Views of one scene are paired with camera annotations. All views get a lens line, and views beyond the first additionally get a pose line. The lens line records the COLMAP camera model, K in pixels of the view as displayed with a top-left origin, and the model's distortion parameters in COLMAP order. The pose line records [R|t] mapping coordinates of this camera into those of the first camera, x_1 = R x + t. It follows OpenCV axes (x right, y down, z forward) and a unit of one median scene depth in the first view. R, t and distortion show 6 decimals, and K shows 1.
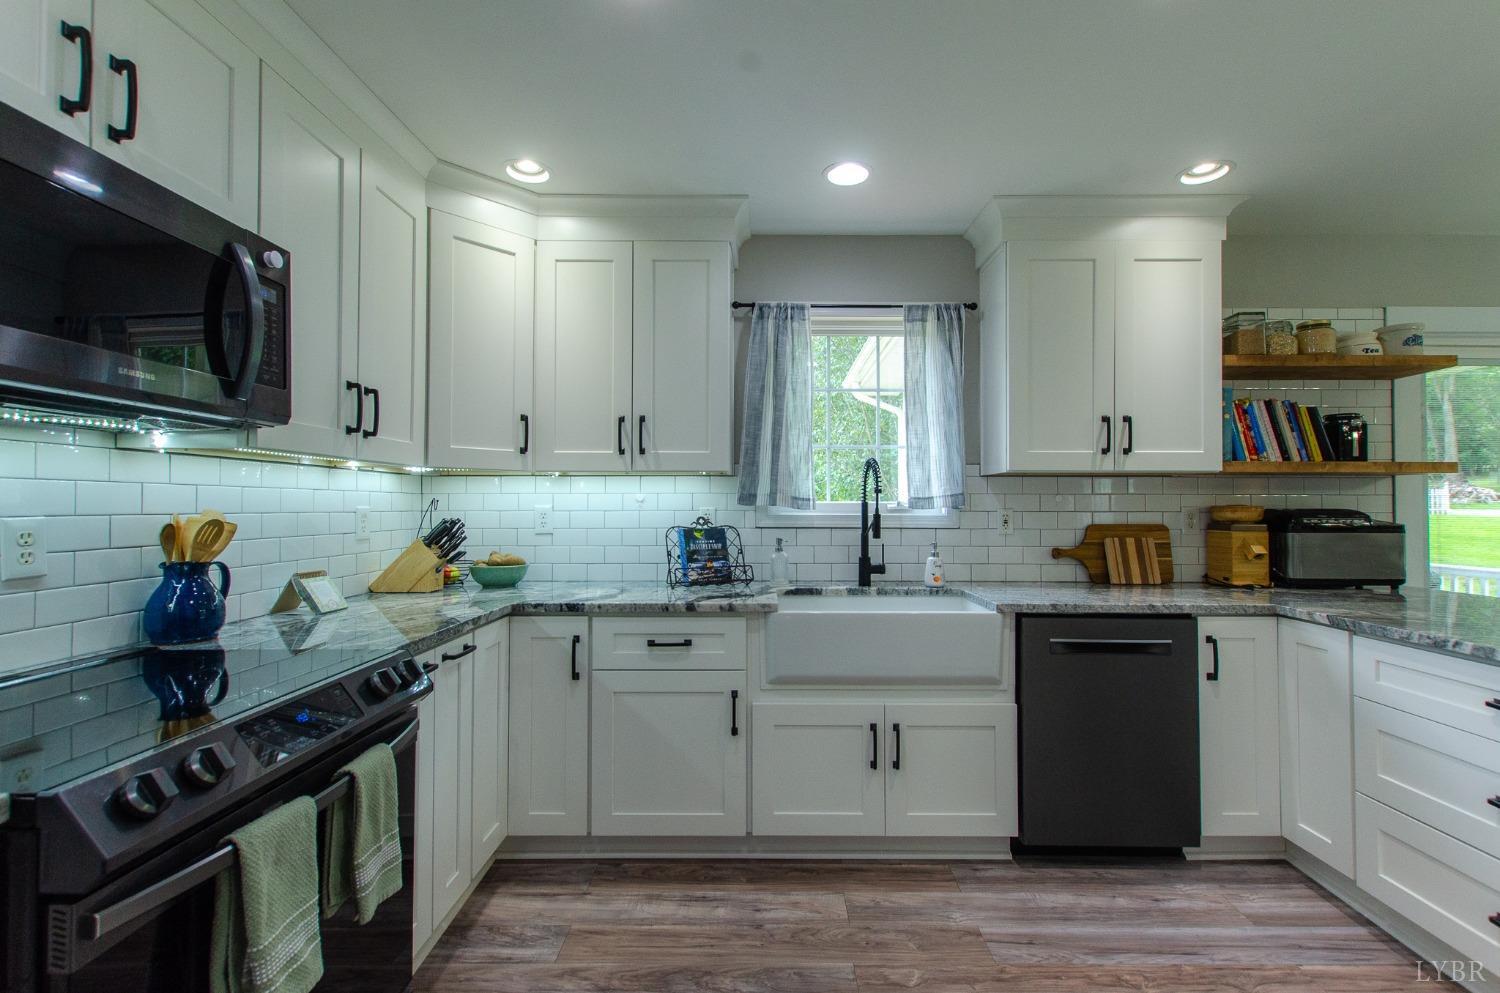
lens RADIAL K [[648.7, 0, 765.4], [0, 648.7, 497.6], [0, 0, 1]] dist [0.009866, -0.004320]
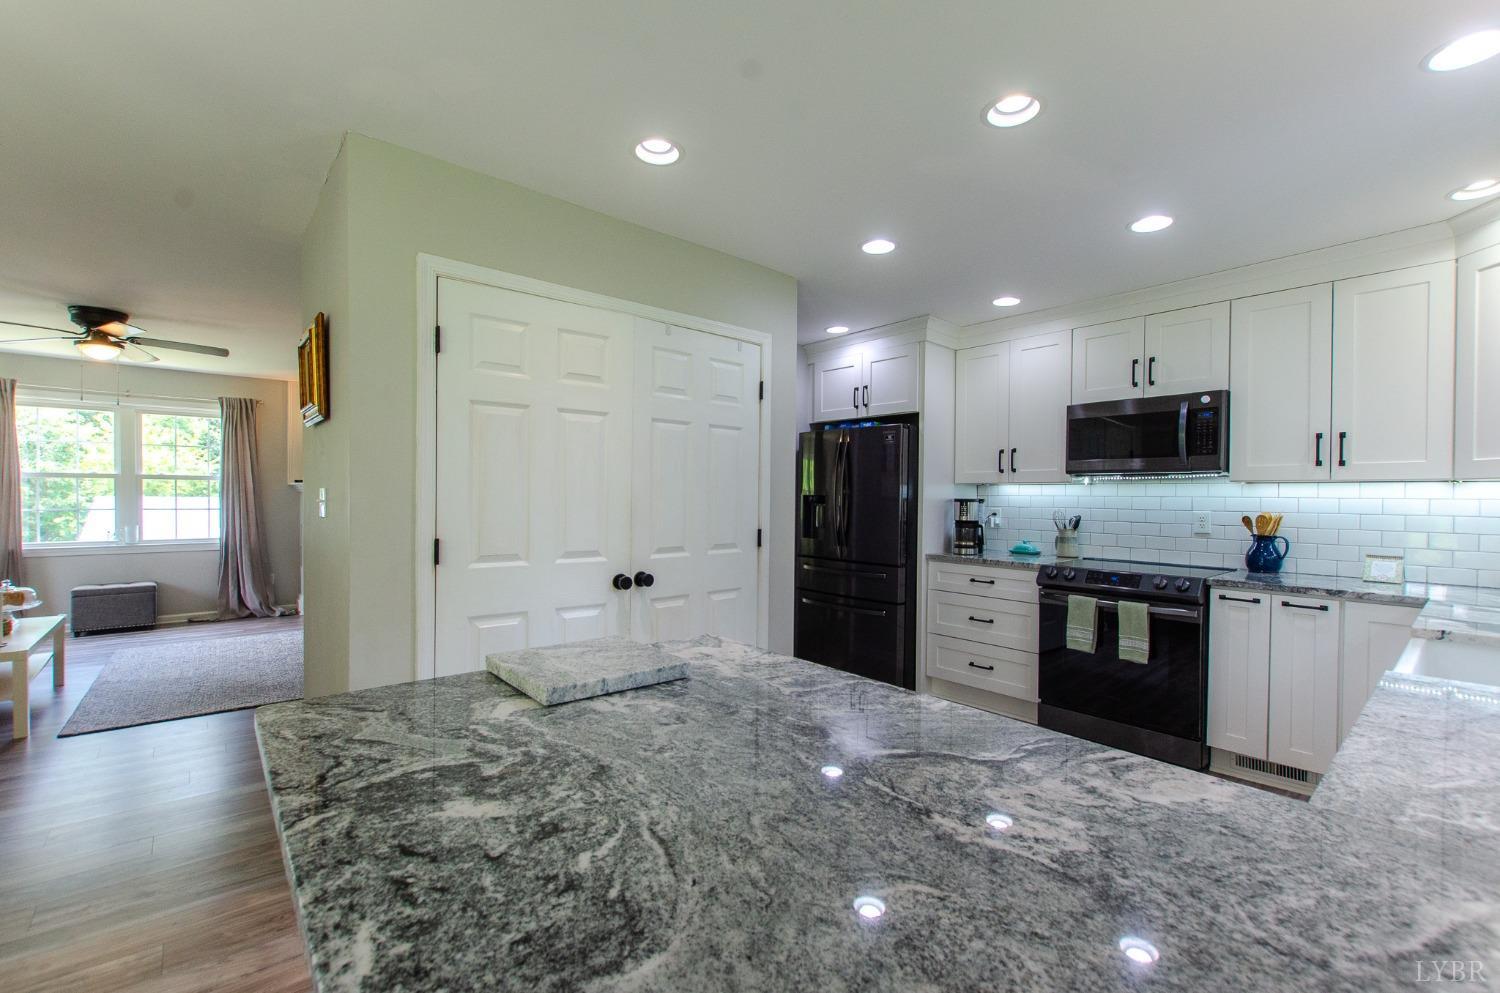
lens RADIAL K [[648.7, 0, 741.4], [0, 648.7, 505.5], [0, 0, 1]] dist [0.009866, -0.004320]
pose [[-0.760170, 0.000783, -0.649724, 1.093724], [-0.002333, 0.999990, 0.003934, -0.000739], [0.649721, 0.004507, -0.760160, 0.931091]]
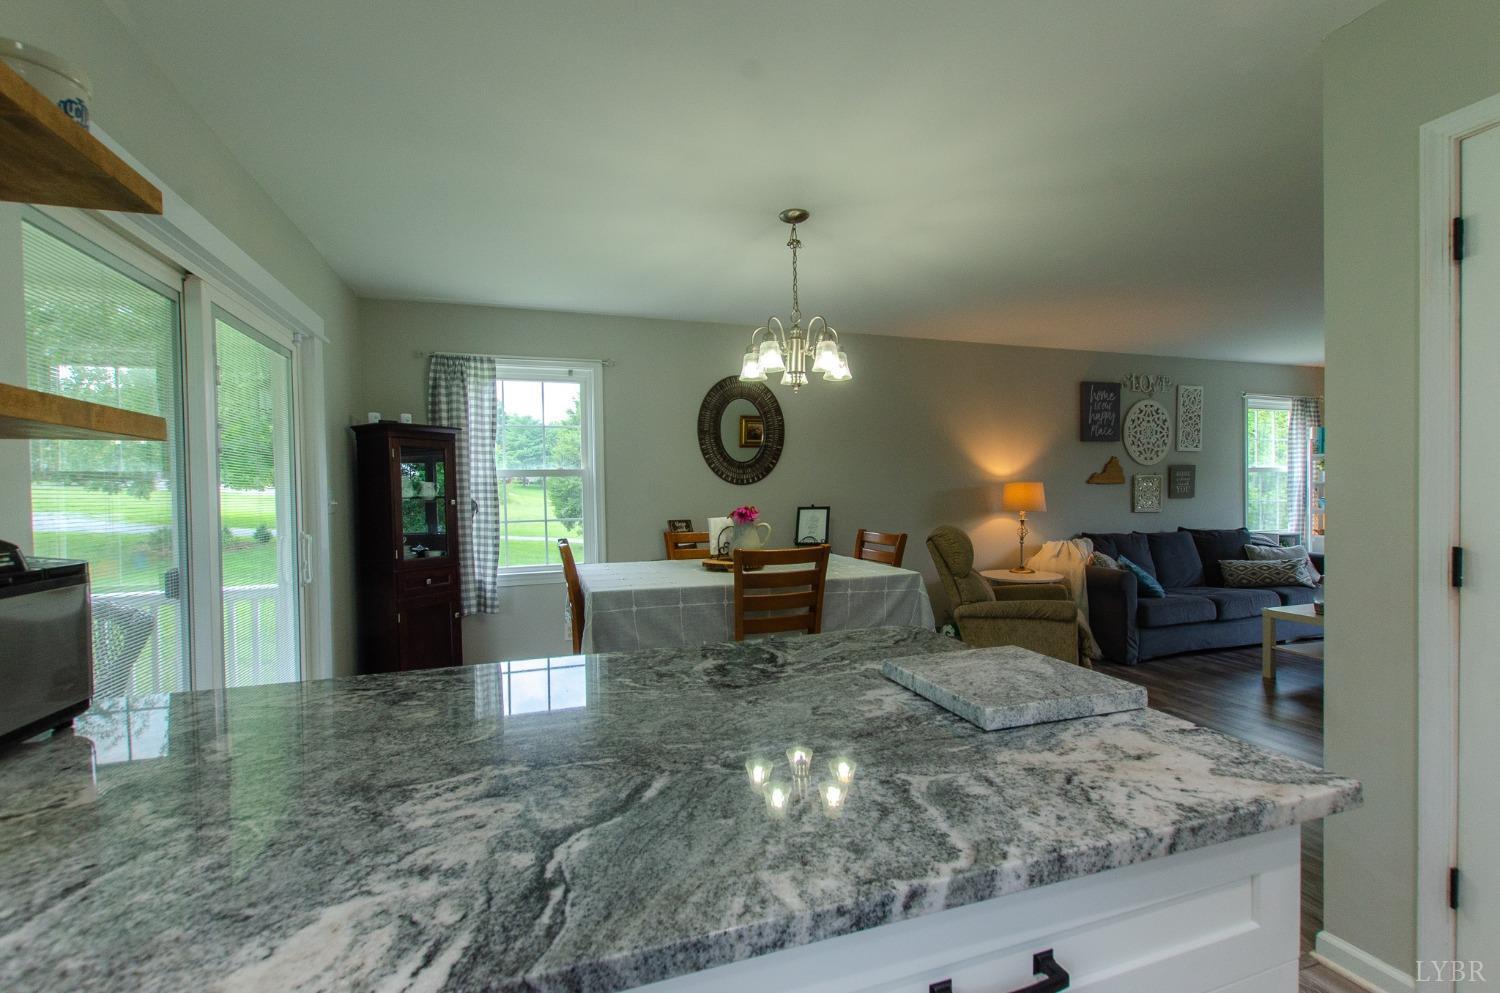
lens RADIAL K [[648.7, 0, 752.9], [0, 648.7, 498.0], [0, 0, 1]] dist [0.009866, -0.004320]
pose [[-0.319470, -0.005252, 0.947582, 0.484985], [0.002159, 0.999978, 0.006270, 0.001195], [-0.947594, 0.004049, -0.319451, 0.760457]]
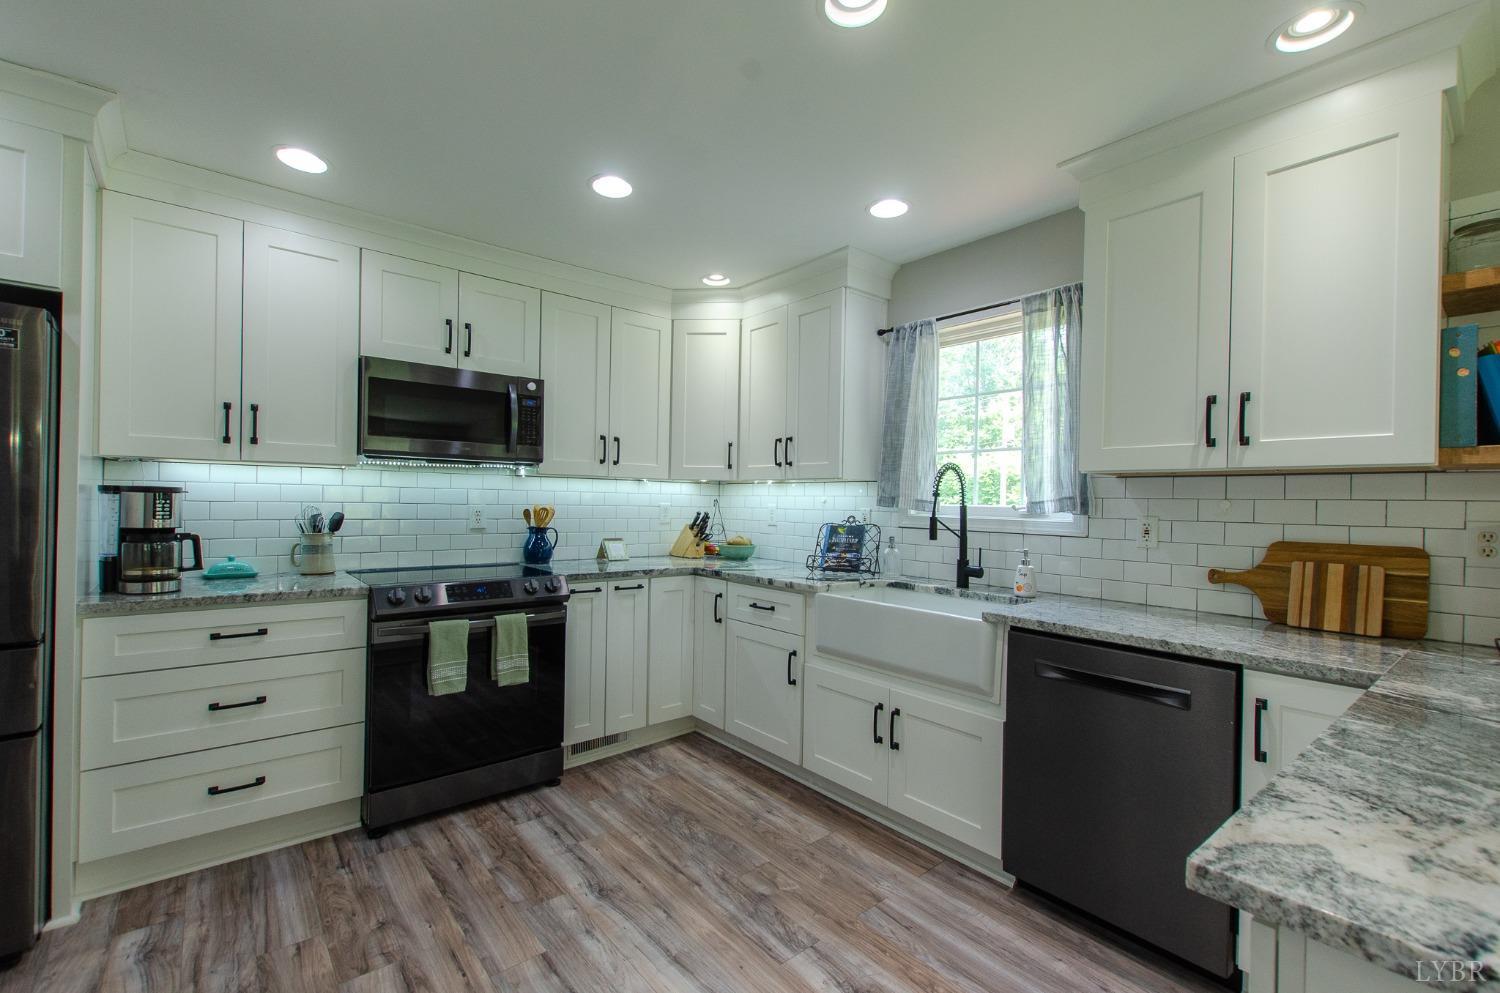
lens RADIAL K [[648.7, 0, 756.0], [0, 648.7, 502.7], [0, 0, 1]] dist [0.009866, -0.004320]
pose [[0.641336, 0.011317, -0.767177, 0.765417], [-0.006943, 0.999936, 0.008947, -0.004413], [0.767229, -0.000412, 0.641373, 0.104632]]
